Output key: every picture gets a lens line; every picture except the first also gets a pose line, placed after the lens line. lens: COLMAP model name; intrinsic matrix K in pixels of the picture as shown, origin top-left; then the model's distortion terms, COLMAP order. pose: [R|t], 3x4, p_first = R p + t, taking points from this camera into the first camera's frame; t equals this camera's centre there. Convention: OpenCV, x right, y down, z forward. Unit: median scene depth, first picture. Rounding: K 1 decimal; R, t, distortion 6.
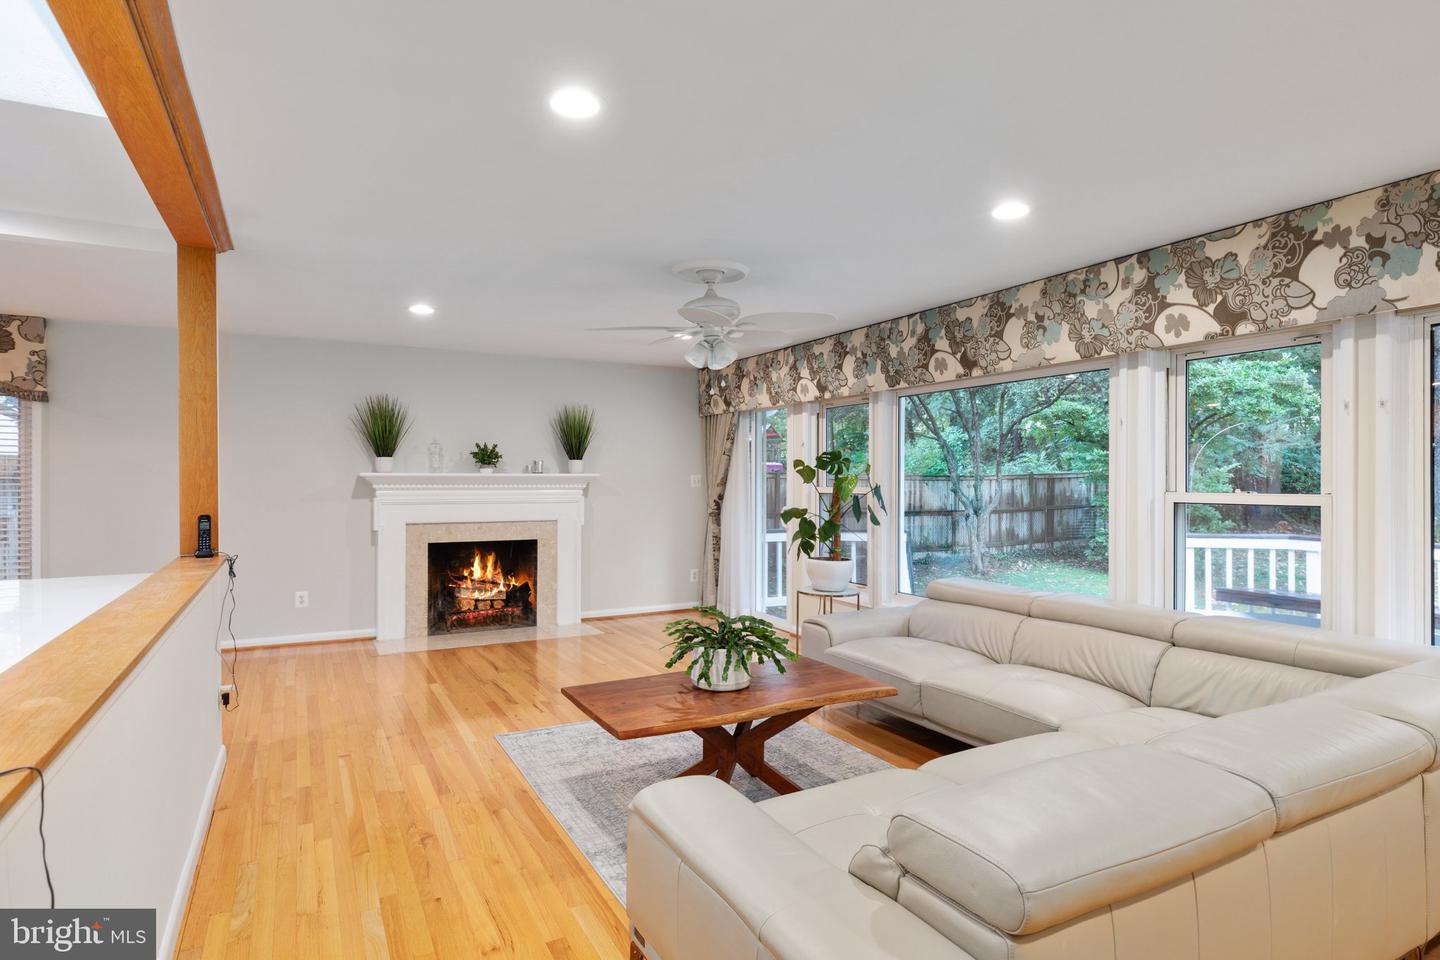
lens RADIAL K [[777.9, 0, 720.0], [0, 777.9, 480.0], [0, 0, 1]] dist [0.005030, 0.000312]
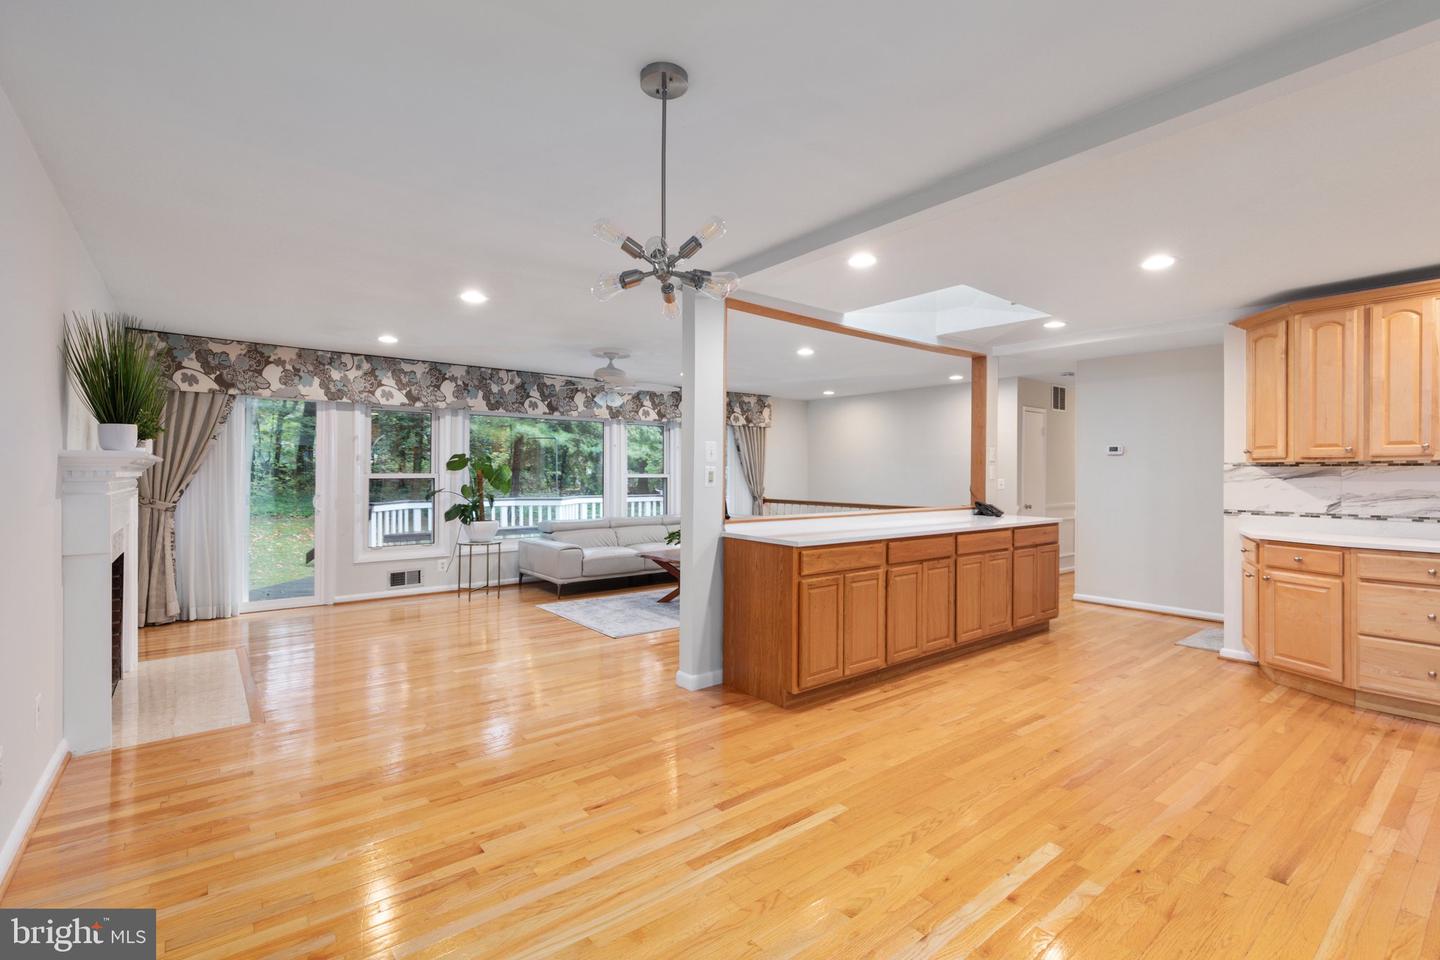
lens RADIAL K [[649.8, 0, 720.8], [0, 649.8, 471.9], [0, 0, 1]] dist [0.000100, -0.000011]
pose [[-0.181221, -0.000514, 0.983442, -0.957730], [-0.001376, 0.999999, 0.000269, 0.005065], [-0.983442, -0.001304, -0.181221, 0.630999]]
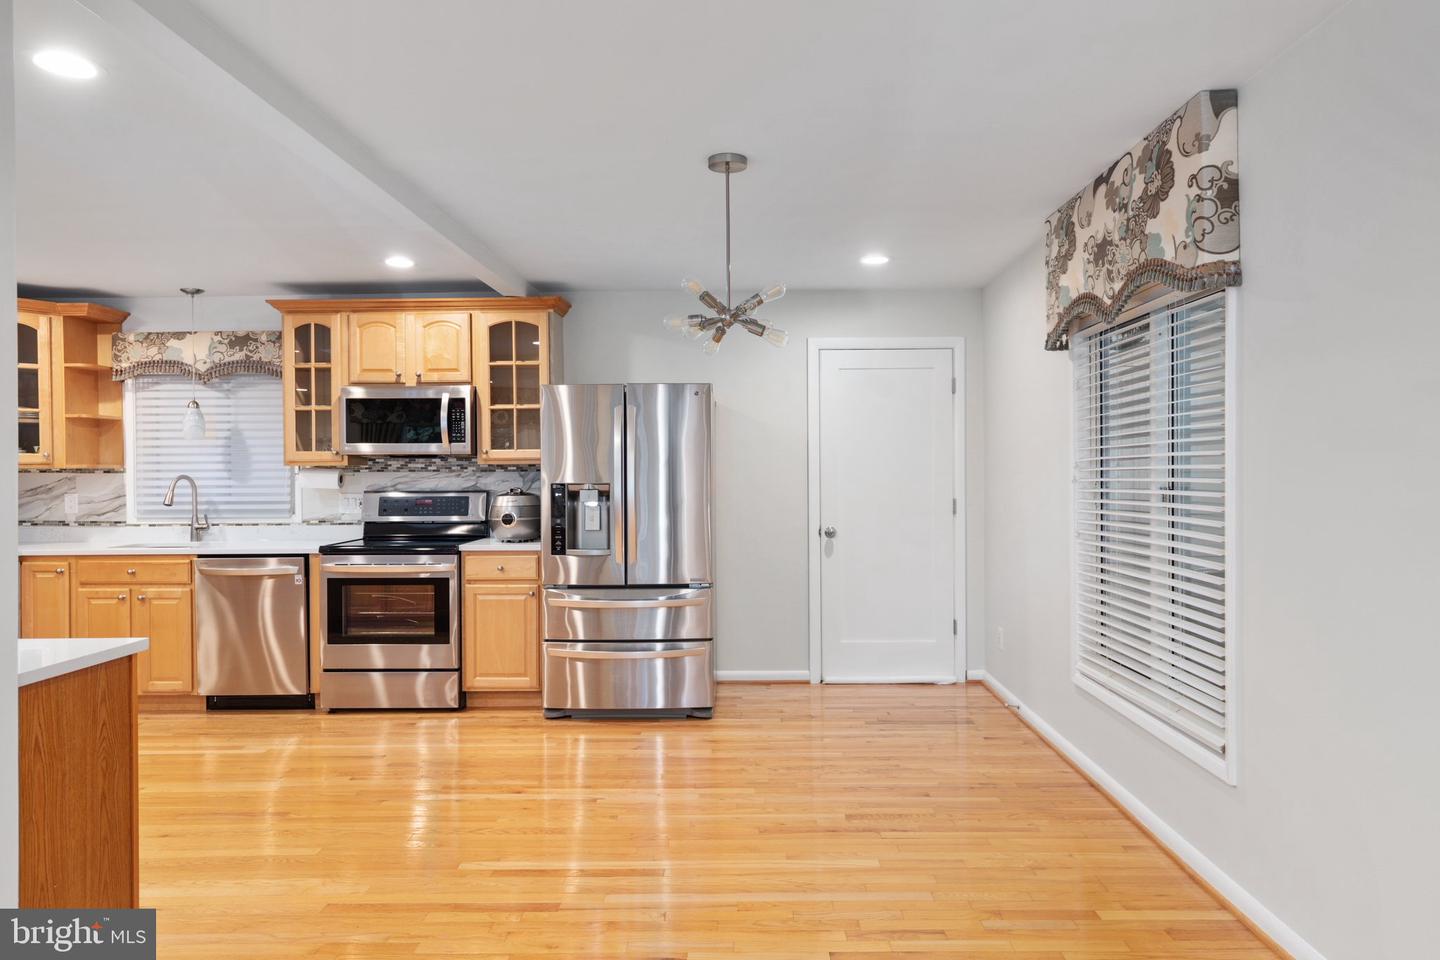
lens RADIAL K [[893.0, 0, 721.2], [0, 893.0, 476.1], [0, 0, 1]] dist [0.003289, 0.001359]
pose [[-0.490374, 0.008644, -0.871469, -0.256949], [0.004695, 0.999962, 0.007277, -0.001786], [0.871499, -0.000523, -0.490397, 0.834675]]
